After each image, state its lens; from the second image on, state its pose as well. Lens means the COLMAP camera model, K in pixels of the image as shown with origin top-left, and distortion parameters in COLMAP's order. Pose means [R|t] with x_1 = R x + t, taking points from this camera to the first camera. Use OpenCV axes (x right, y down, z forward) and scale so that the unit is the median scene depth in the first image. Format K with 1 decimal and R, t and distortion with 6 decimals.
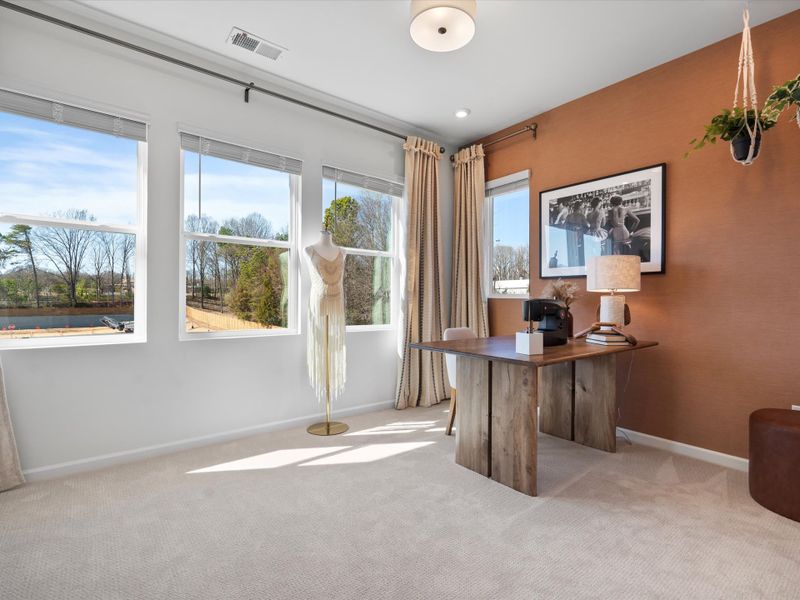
lens RADIAL K [[391.3, 0, 400.0], [0, 391.3, 300.0], [0, 0, 1]] dist [-0.002970, 0.000351]
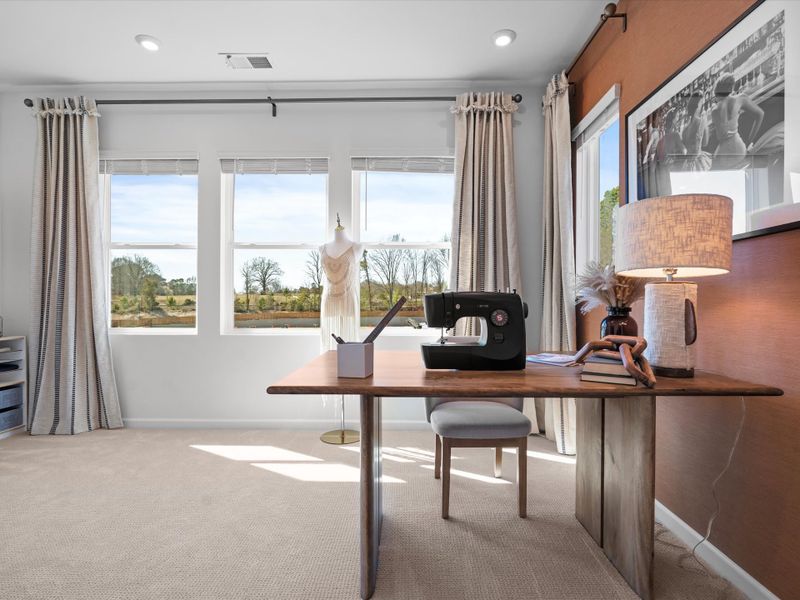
lens RADIAL K [[397.2, 0, 397.3], [0, 397.2, 301.5], [0, 0, 1]] dist [0.000819, 0.000645]
pose [[0.773141, -0.008273, -0.634180, 0.533746], [0.003484, 0.999955, -0.008797, 0.013523], [0.634225, 0.004592, 0.773135, 0.354455]]
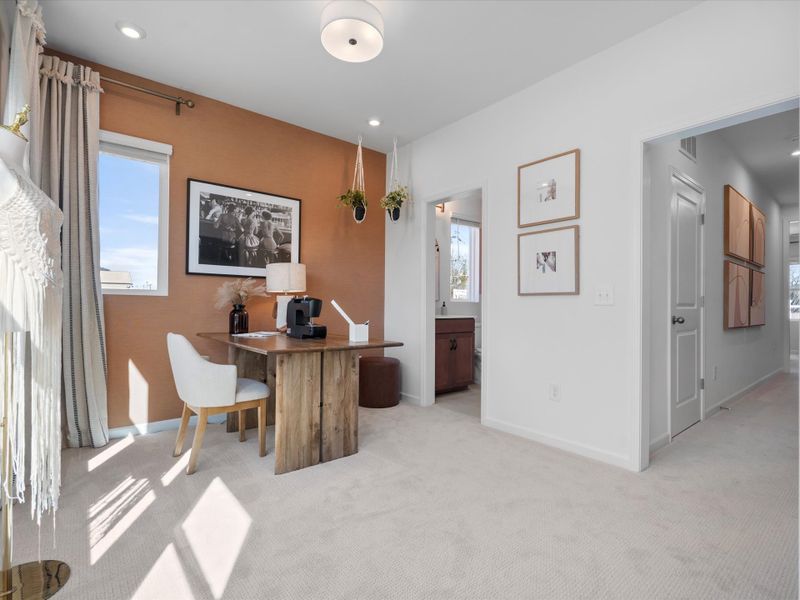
lens RADIAL K [[397.2, 0, 397.3], [0, 397.2, 301.5], [0, 0, 1]] dist [0.000819, 0.000645]
pose [[-0.013603, 0.003925, 0.999900, -0.642484], [-0.007834, 0.999961, -0.004032, 0.009782], [-0.999877, -0.007888, -0.013571, 0.598668]]
